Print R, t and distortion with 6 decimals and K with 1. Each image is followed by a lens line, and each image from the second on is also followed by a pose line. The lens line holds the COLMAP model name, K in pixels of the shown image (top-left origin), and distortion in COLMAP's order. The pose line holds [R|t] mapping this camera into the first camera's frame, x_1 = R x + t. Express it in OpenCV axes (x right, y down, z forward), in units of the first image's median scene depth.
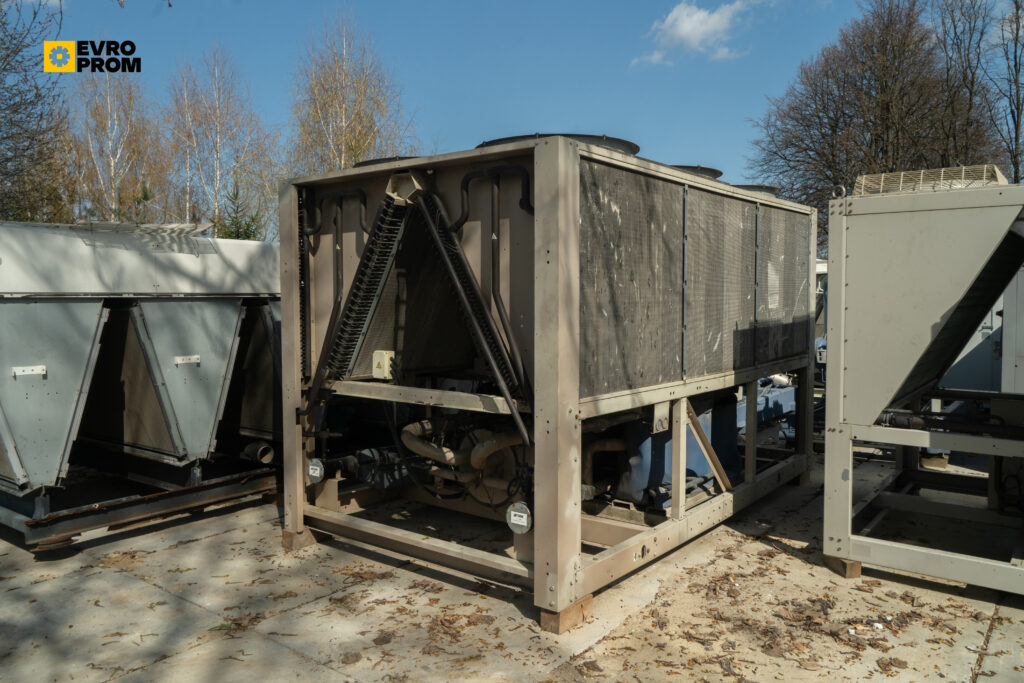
lens RADIAL K [[779.8, 0, 512.0], [0, 779.8, 341.5], [0, 0, 1]] dist [0.005040, 0.009158]
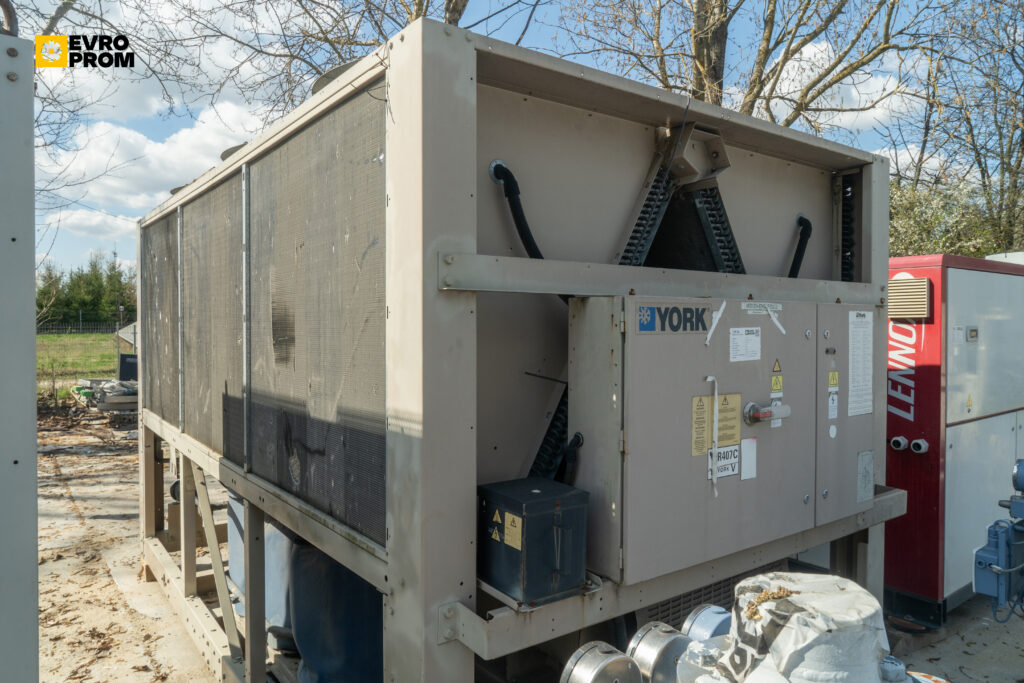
lens RADIAL K [[686.7, 0, 514.4], [0, 686.7, 338.2], [0, 0, 1]] dist [-0.039148, 0.039802]
pose [[-0.265466, 0.013549, -0.964025, 0.897863], [-0.055616, 0.998021, 0.029342, -0.105576], [0.962515, 0.061405, -0.264188, 1.632778]]
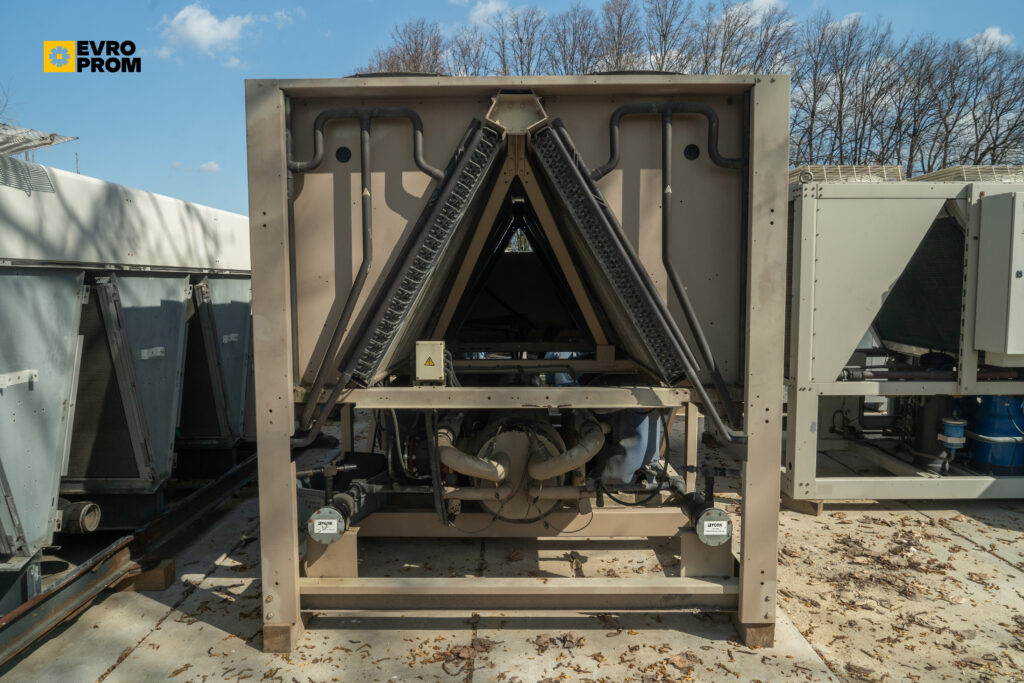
lens RADIAL K [[686.7, 0, 514.4], [0, 686.7, 338.2], [0, 0, 1]] dist [-0.039148, 0.039802]
pose [[0.788447, -0.050978, 0.612986, -0.517596], [0.040461, 0.998700, 0.031012, -0.007586], [-0.613770, 0.000351, 0.789485, 0.474157]]
